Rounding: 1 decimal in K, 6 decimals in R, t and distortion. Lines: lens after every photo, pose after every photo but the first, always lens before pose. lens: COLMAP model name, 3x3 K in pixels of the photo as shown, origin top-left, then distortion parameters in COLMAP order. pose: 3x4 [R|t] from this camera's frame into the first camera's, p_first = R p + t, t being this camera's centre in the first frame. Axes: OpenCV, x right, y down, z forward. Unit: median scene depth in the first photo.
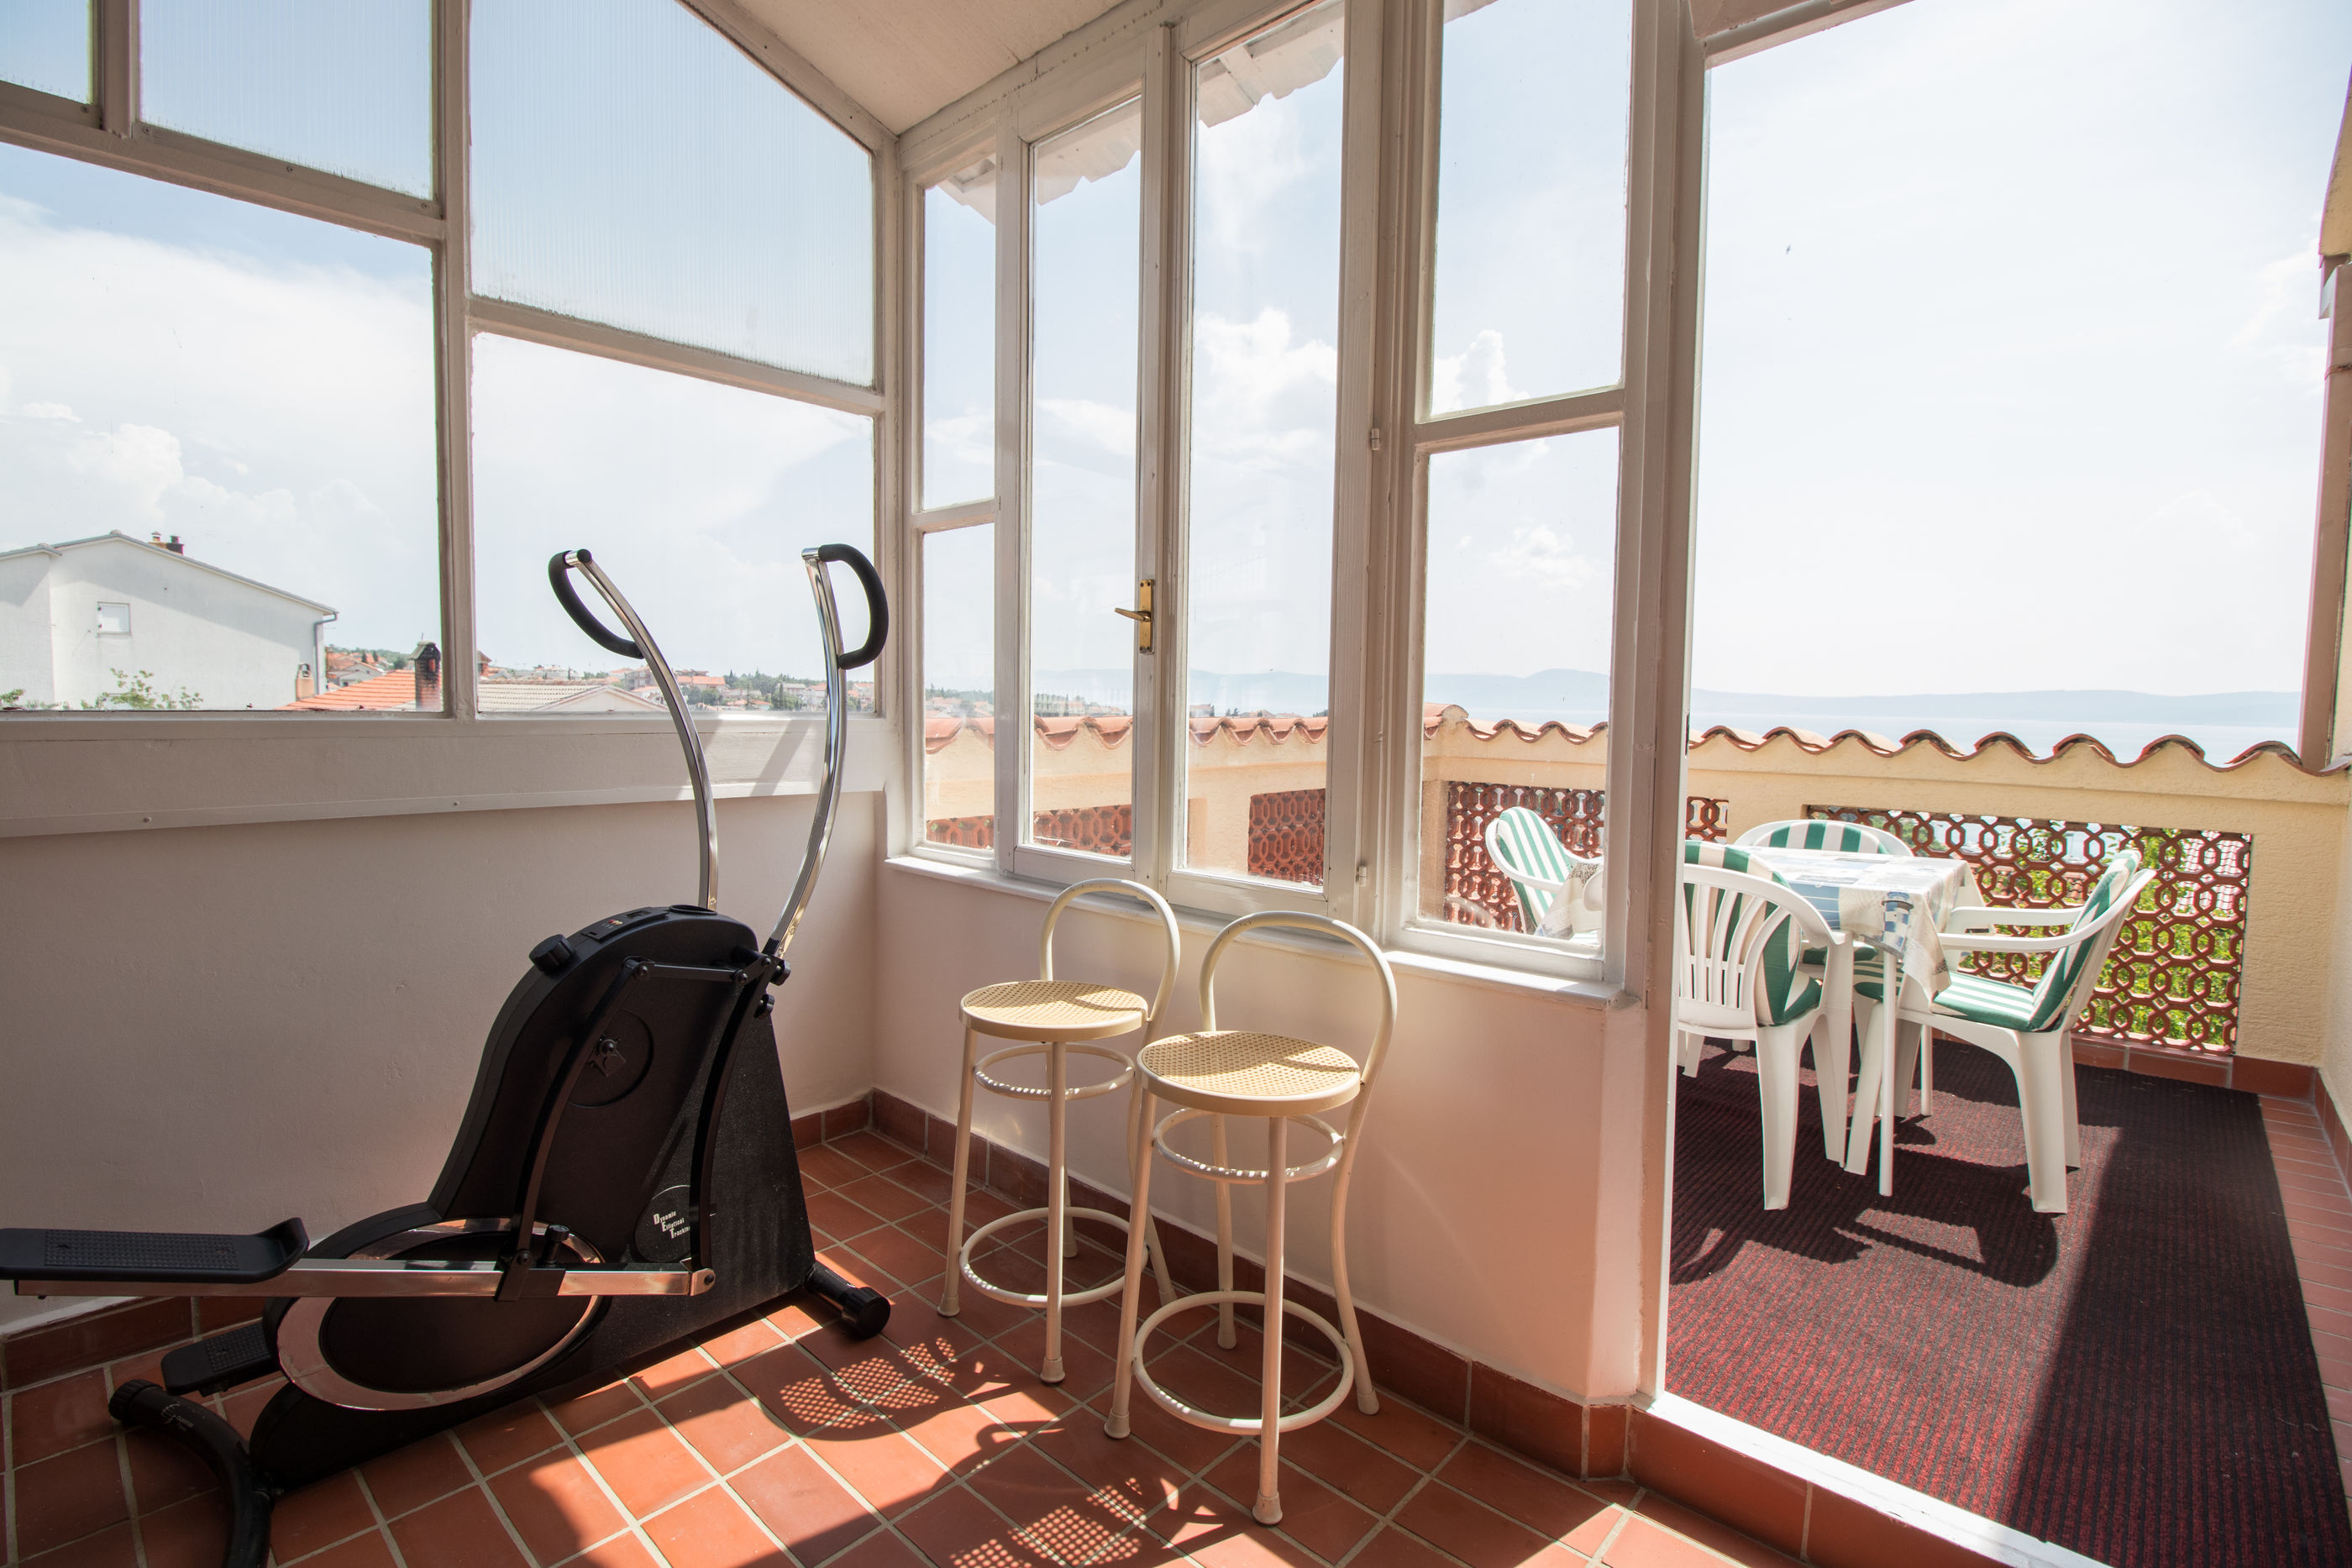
lens RADIAL K [[1086.0, 0, 1152.0], [0, 1086.0, 776.4], [0, 0, 1]] dist [-0.000061, -0.012798]
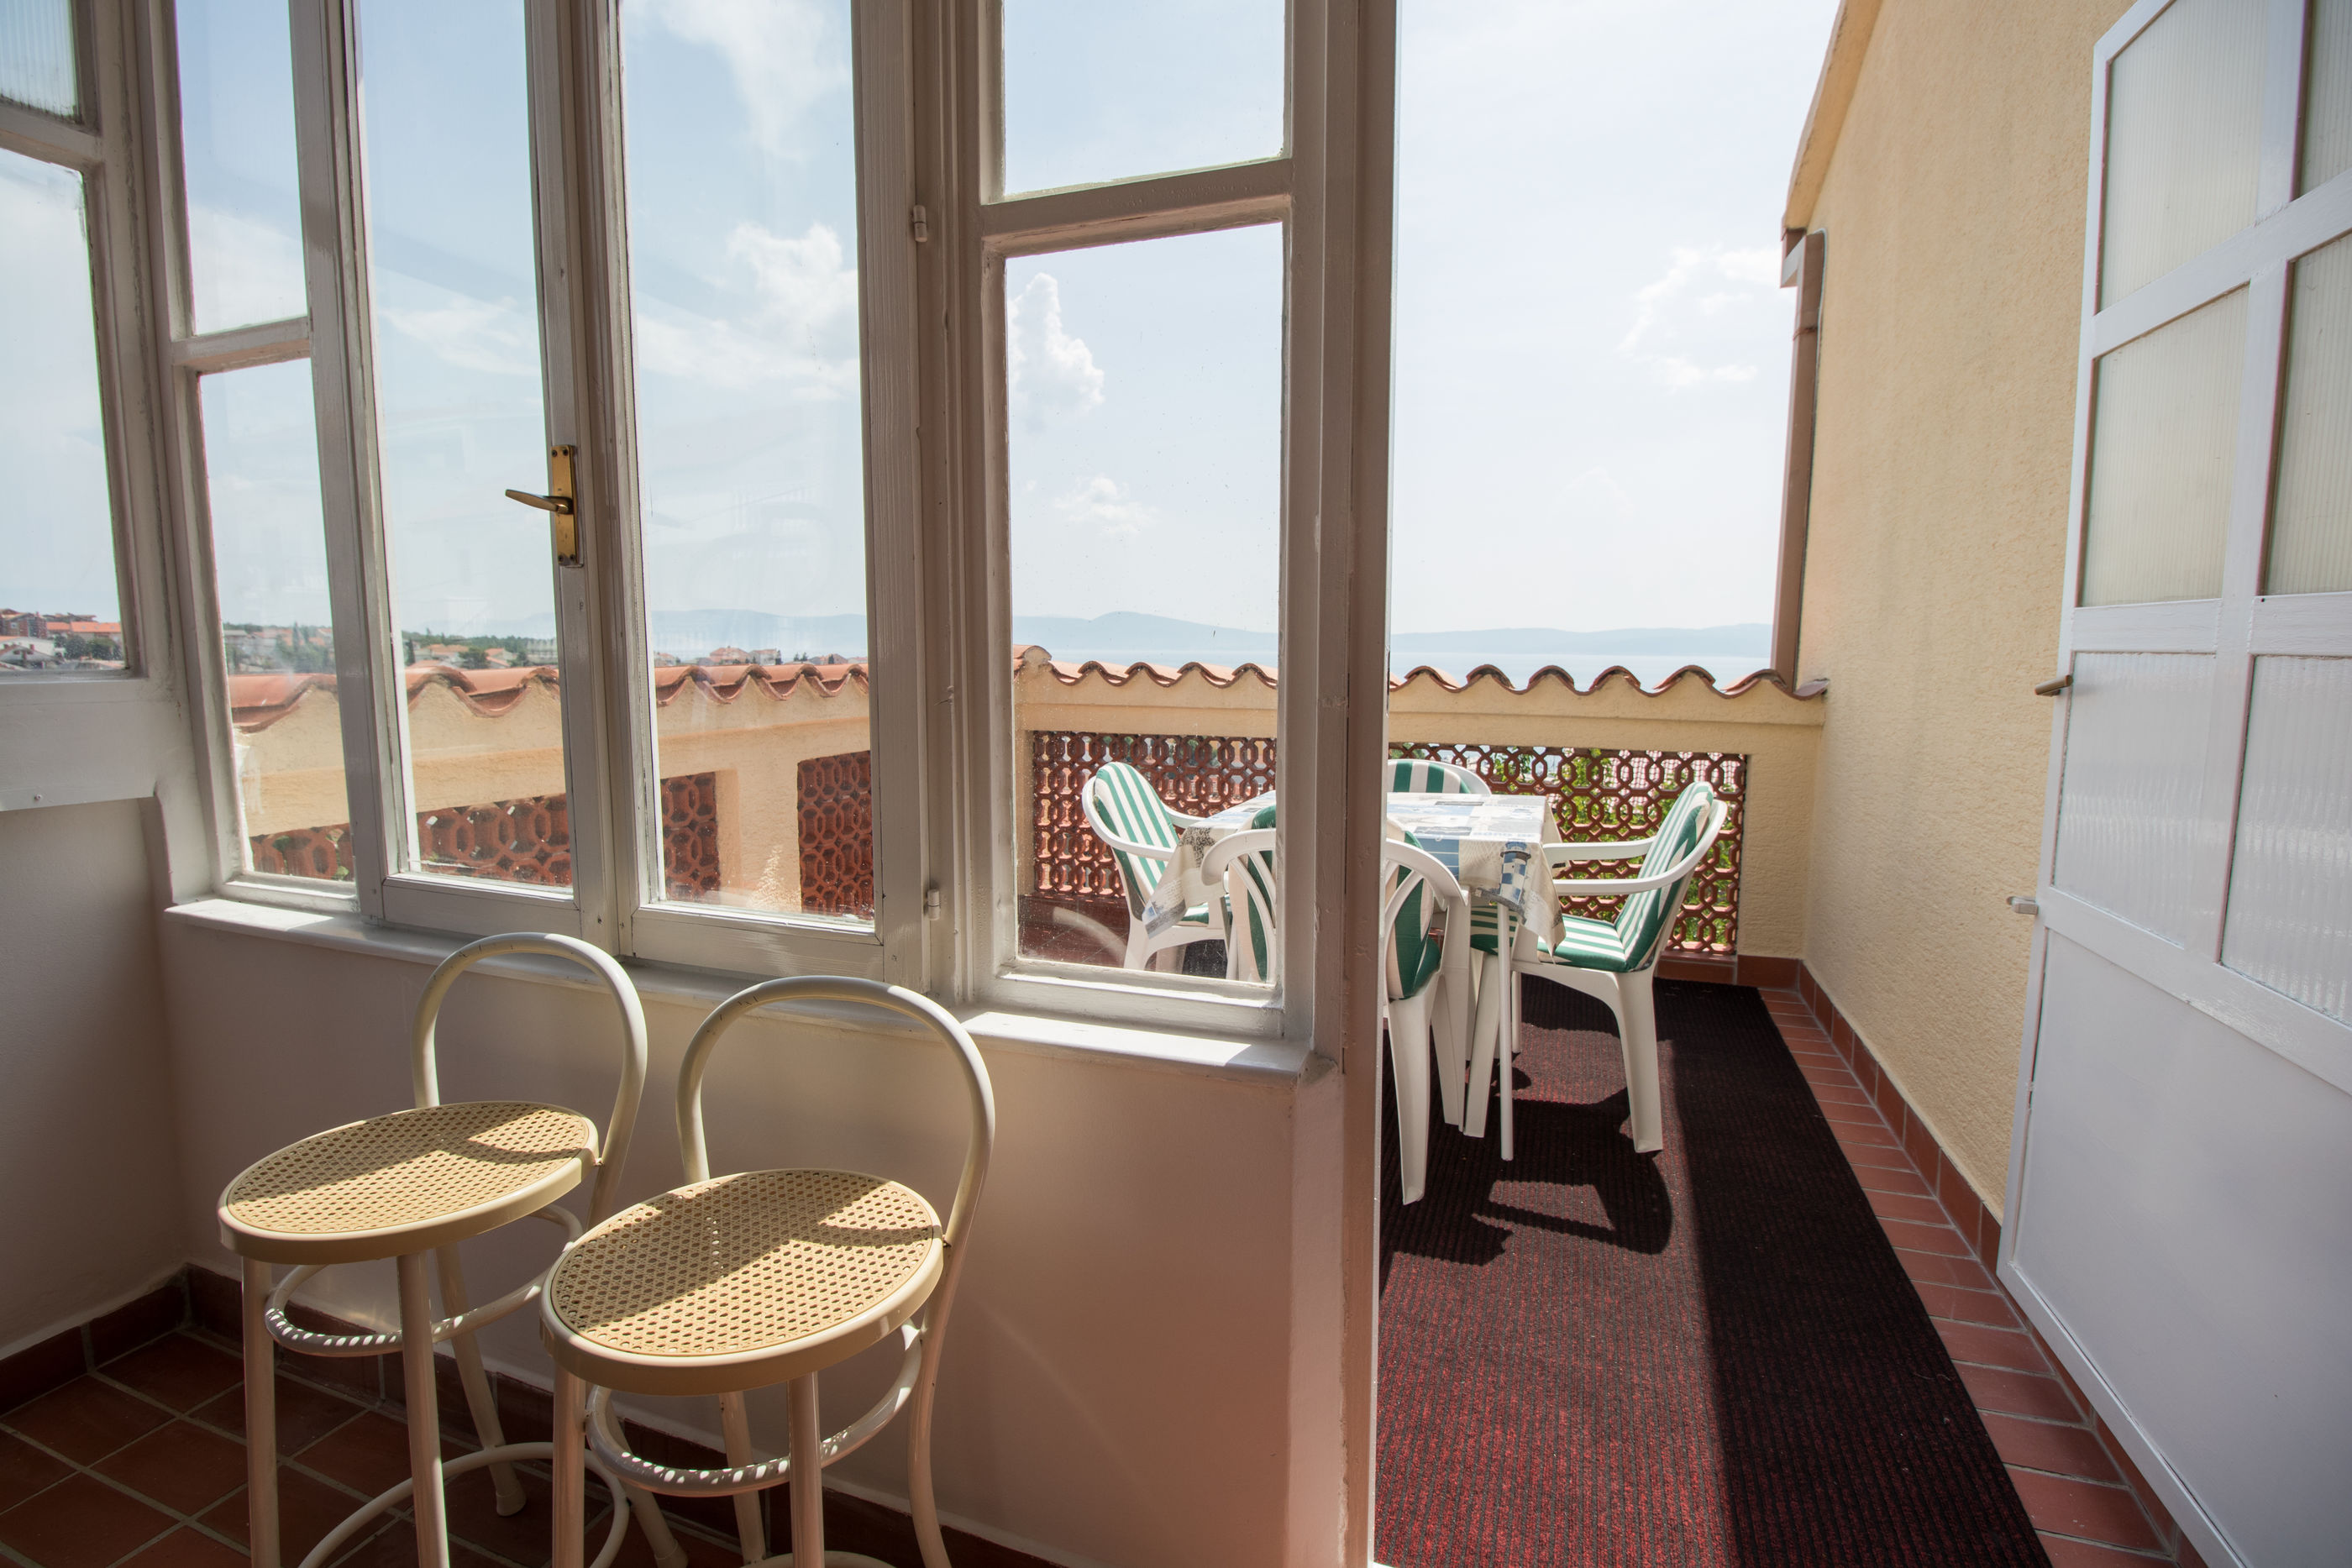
lens RADIAL K [[1086.0, 0, 1152.0], [0, 1086.0, 776.4], [0, 0, 1]] dist [-0.000061, -0.012798]
pose [[0.926992, -0.055817, 0.370906, 0.055947], [0.036361, 0.997581, 0.059250, -0.015237], [-0.373316, -0.041438, 0.926778, 0.249507]]
